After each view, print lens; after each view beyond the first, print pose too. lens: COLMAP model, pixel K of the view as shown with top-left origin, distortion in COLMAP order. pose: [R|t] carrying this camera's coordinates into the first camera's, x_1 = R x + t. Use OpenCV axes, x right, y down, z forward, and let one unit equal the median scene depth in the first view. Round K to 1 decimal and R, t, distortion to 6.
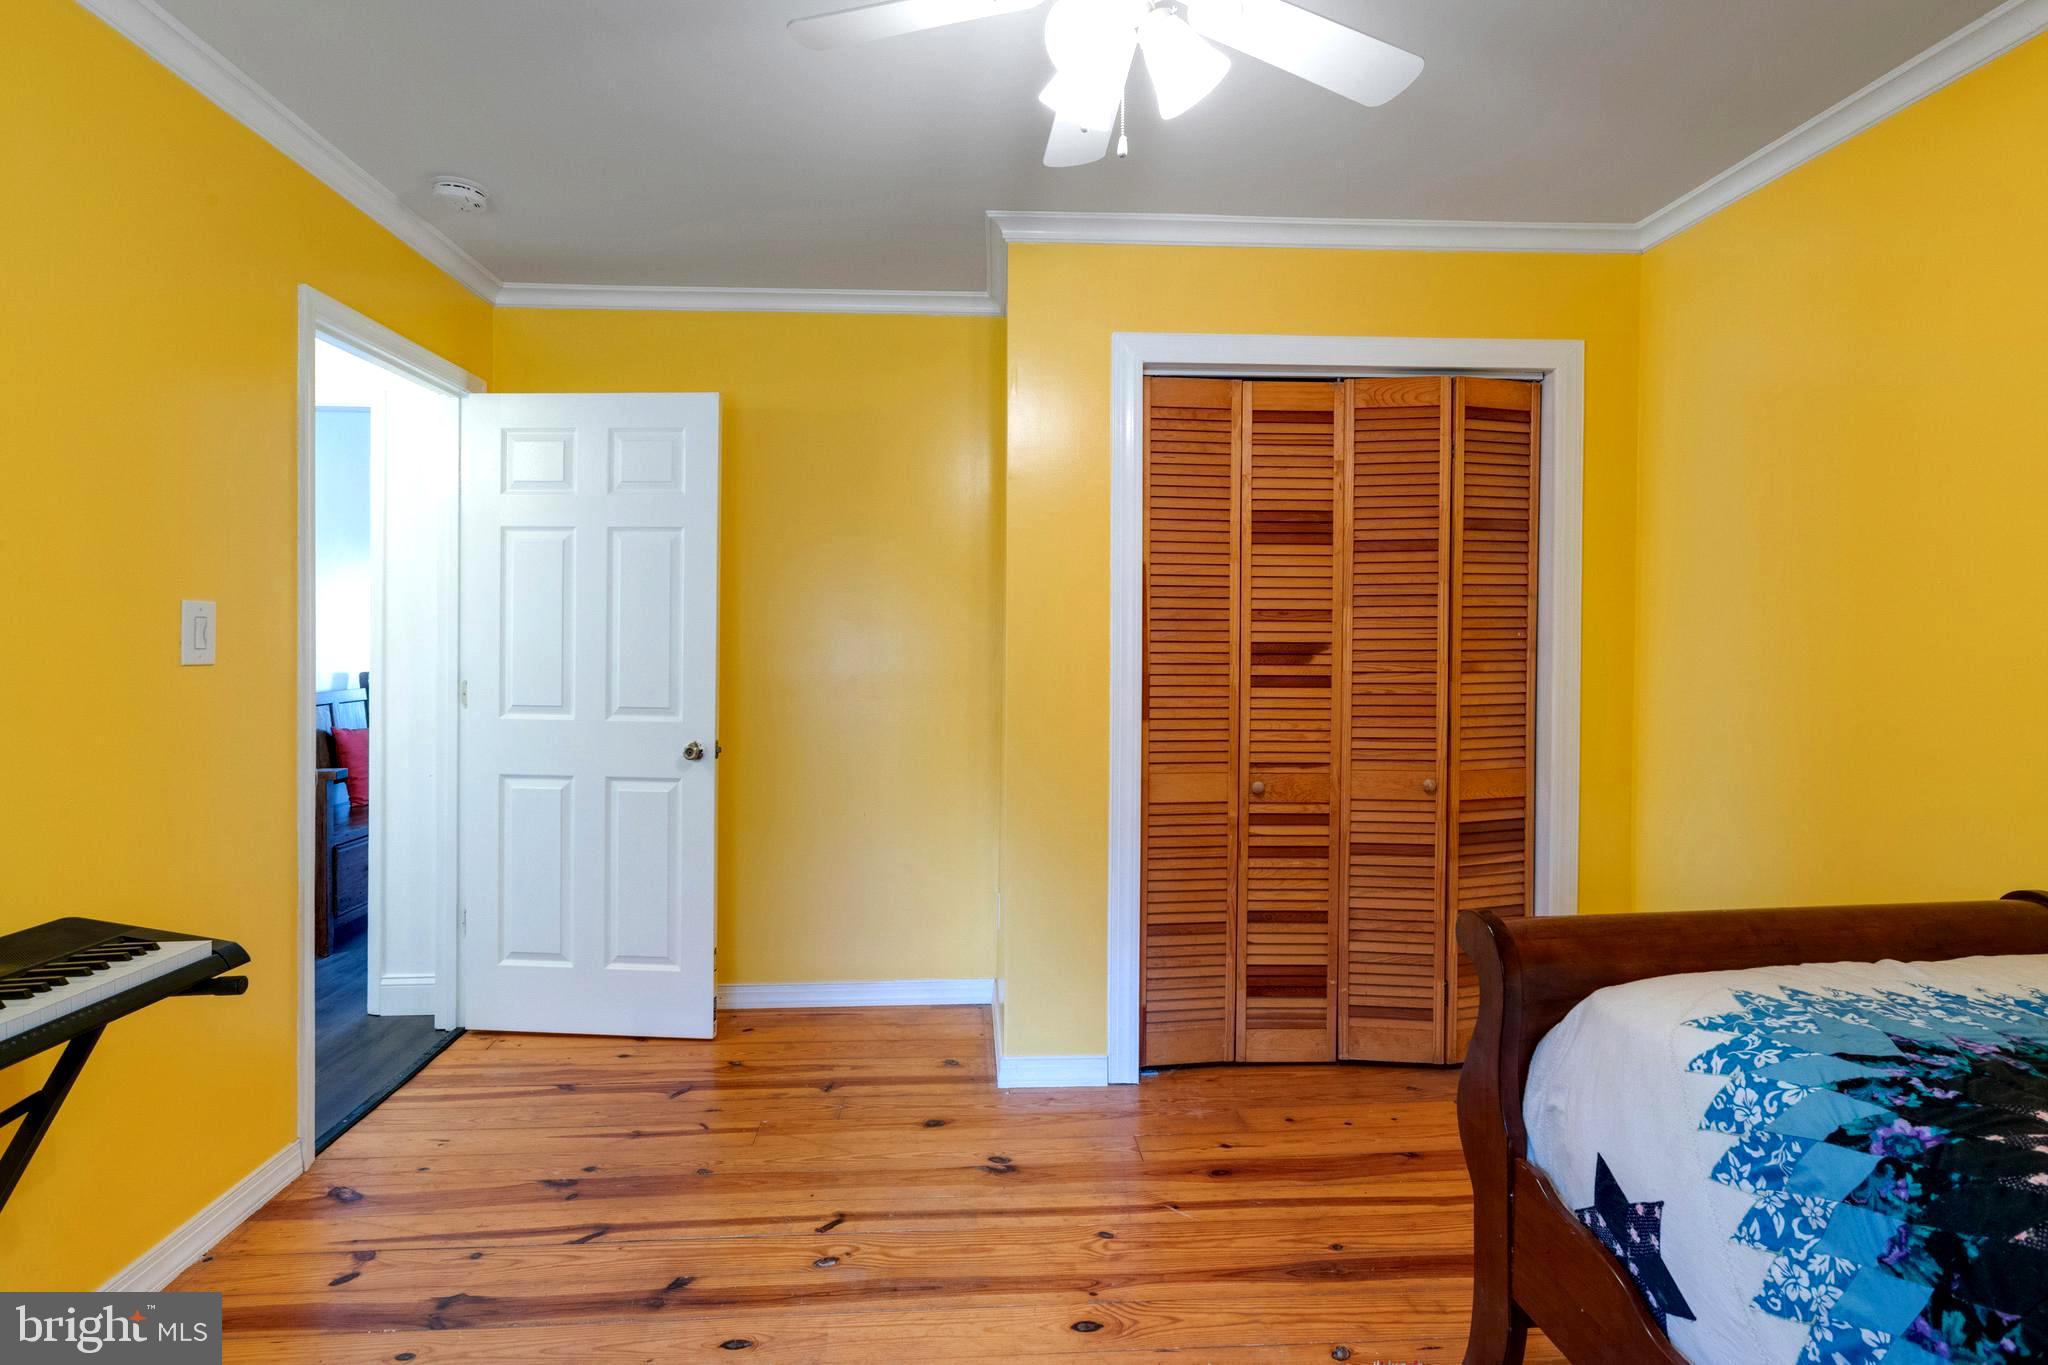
lens RADIAL K [[983.4, 0, 990.1], [0, 983.4, 647.0], [0, 0, 1]] dist [-0.007412, 0.005244]
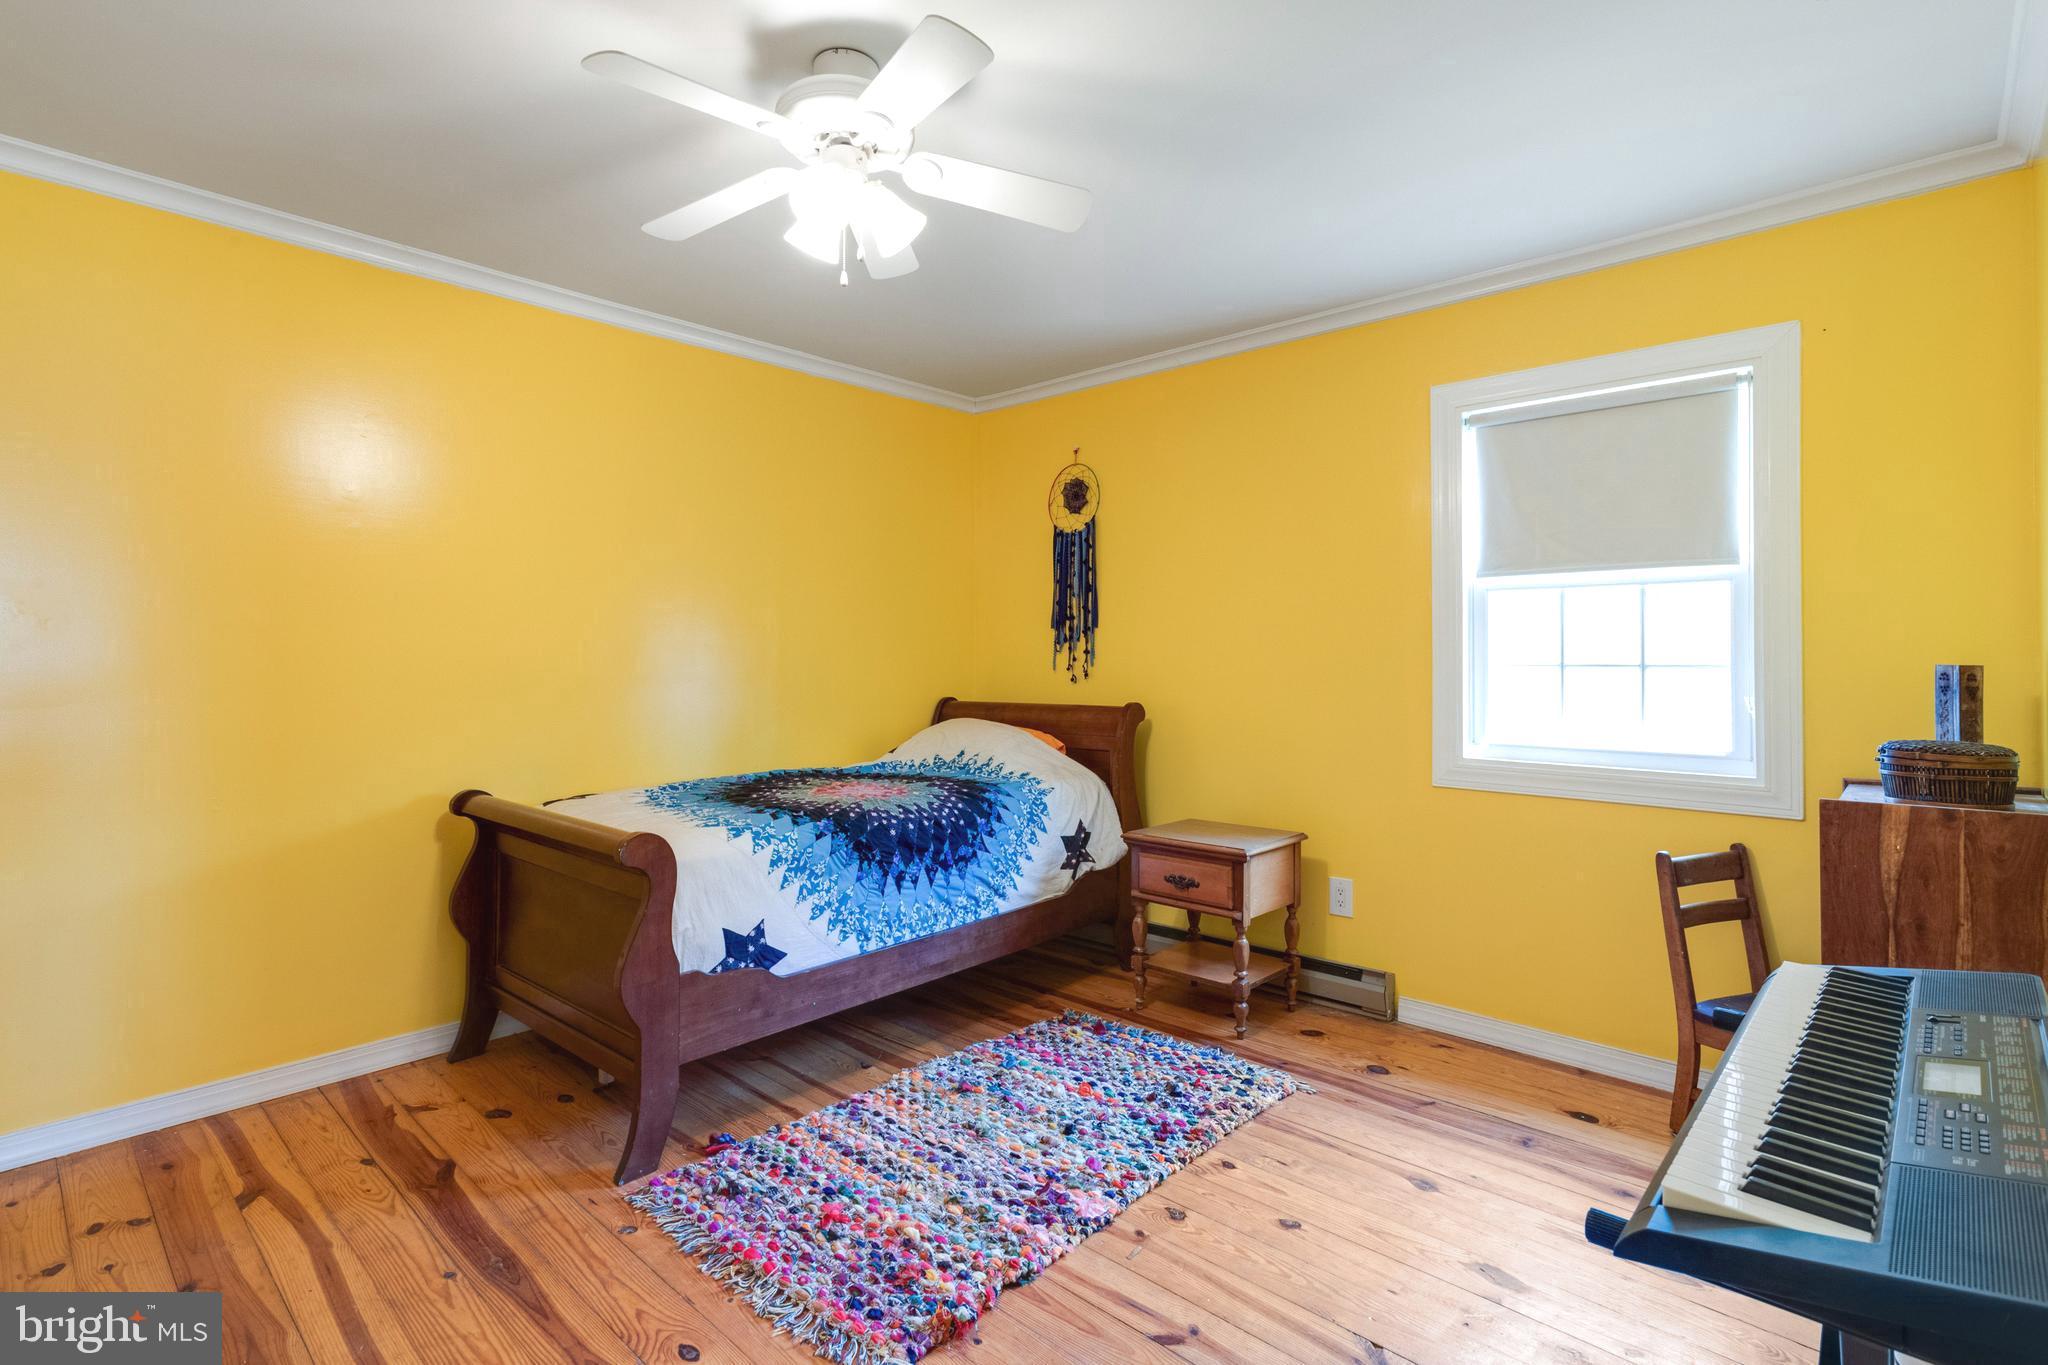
lens RADIAL K [[983.4, 0, 1022.1], [0, 983.4, 669.9], [0, 0, 1]] dist [-0.007412, 0.005244]
pose [[-0.687555, -0.010642, 0.726054, -1.213981], [0.005945, 0.999777, 0.020283, 0.012007], [-0.726108, 0.018262, -0.687338, 2.103073]]
